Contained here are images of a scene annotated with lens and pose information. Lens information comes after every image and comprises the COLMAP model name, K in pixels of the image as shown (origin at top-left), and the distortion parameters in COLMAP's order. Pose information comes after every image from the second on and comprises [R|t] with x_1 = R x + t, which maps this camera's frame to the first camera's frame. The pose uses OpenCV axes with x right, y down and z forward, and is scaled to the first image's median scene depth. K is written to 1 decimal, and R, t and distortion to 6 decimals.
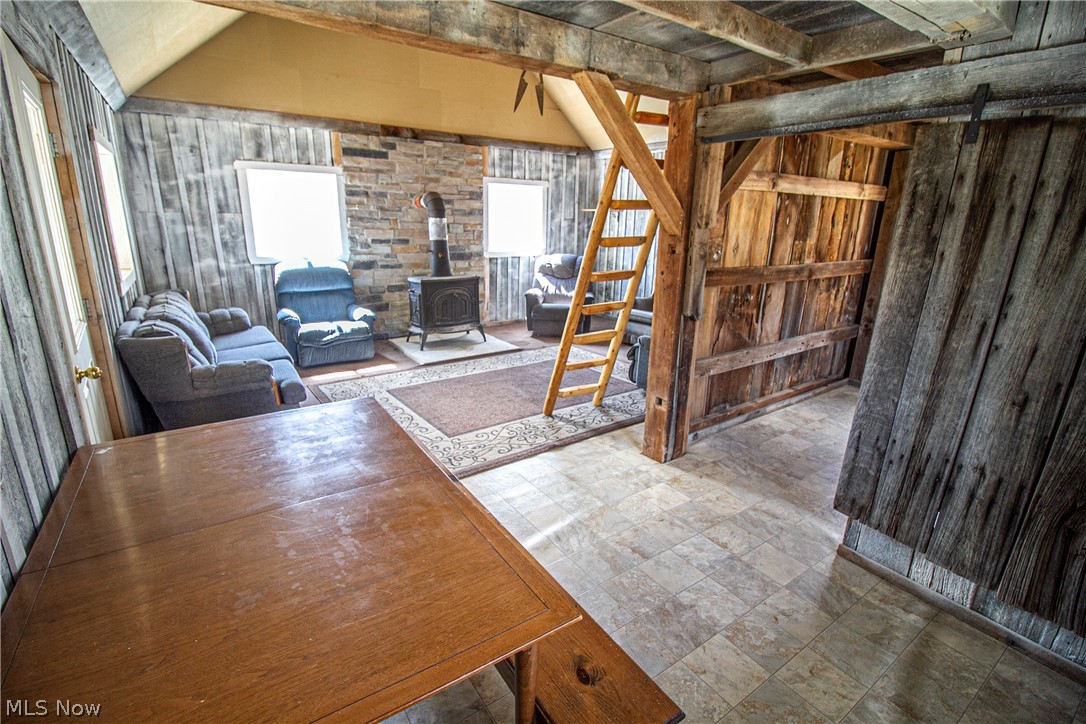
lens RADIAL K [[497.9, 0, 542.4], [0, 497.9, 358.4], [0, 0, 1]] dist [-0.006489, -0.009122]
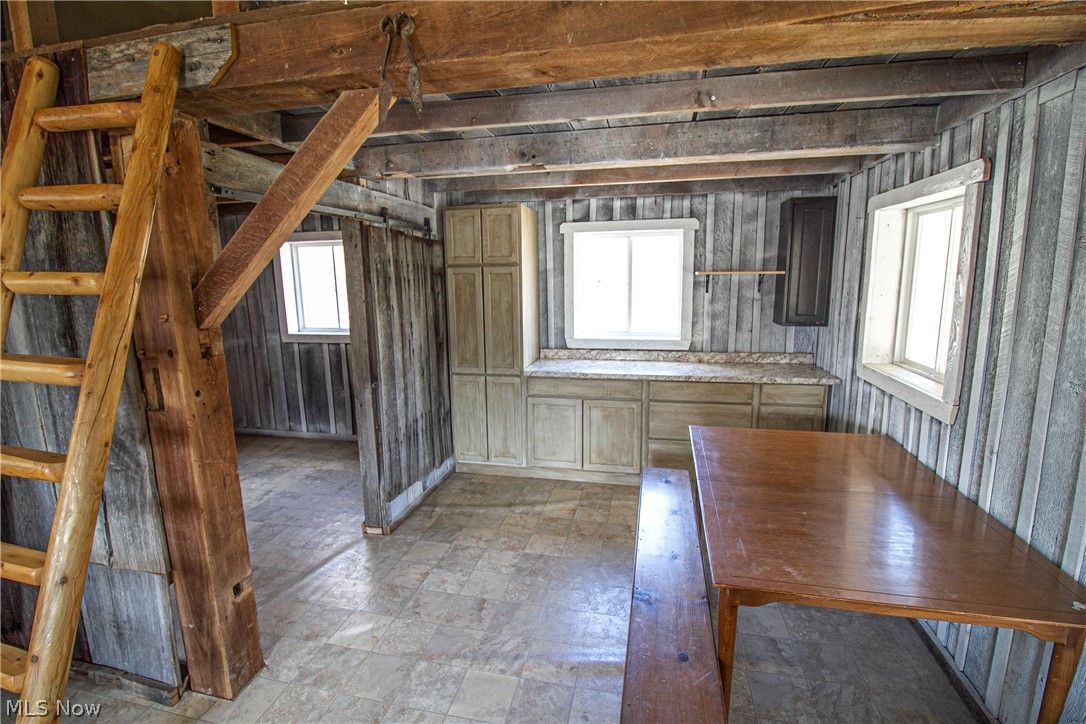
lens RADIAL K [[497.9, 0, 537.5], [0, 497.9, 357.6], [0, 0, 1]] dist [-0.006489, -0.009122]
pose [[-0.673023, -0.135552, 0.727094, -0.243468], [0.203268, 0.911309, 0.358047, -0.183840], [-0.711141, 0.388769, -0.585779, 0.566643]]
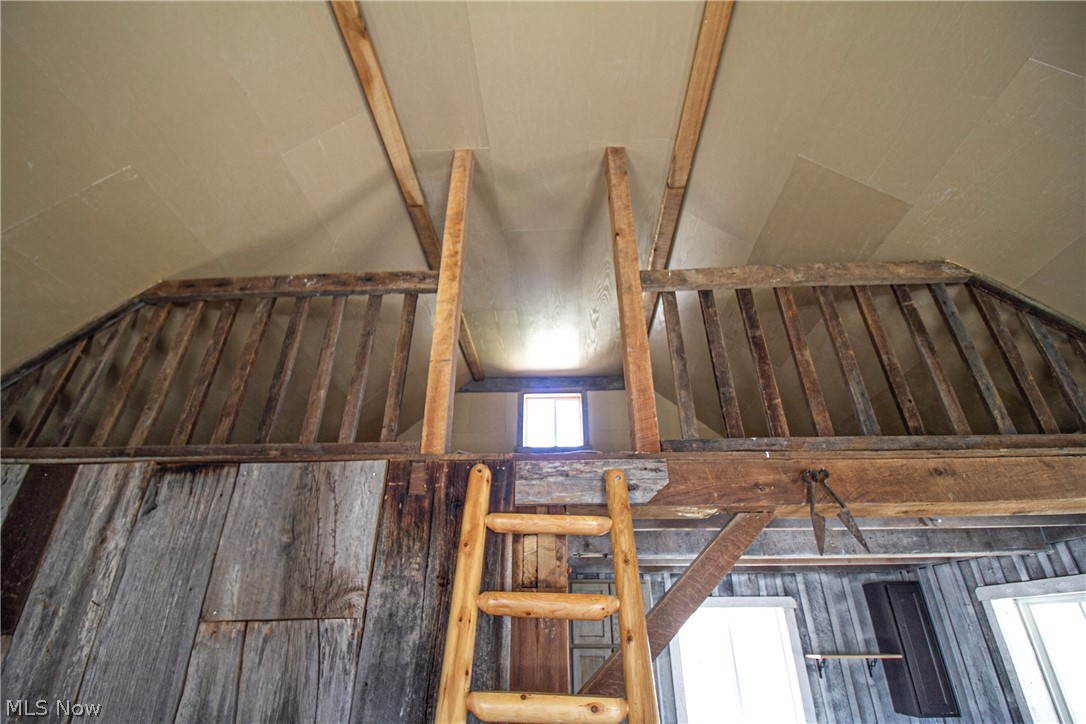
lens RADIAL K [[497.9, 0, 537.4], [0, 497.9, 356.7], [0, 0, 1]] dist [-0.006489, -0.009122]
pose [[-0.790823, 0.273254, 0.547660, -0.060477], [0.149450, 0.953931, -0.260155, -0.273788], [-0.593518, -0.123889, -0.795228, 0.781972]]
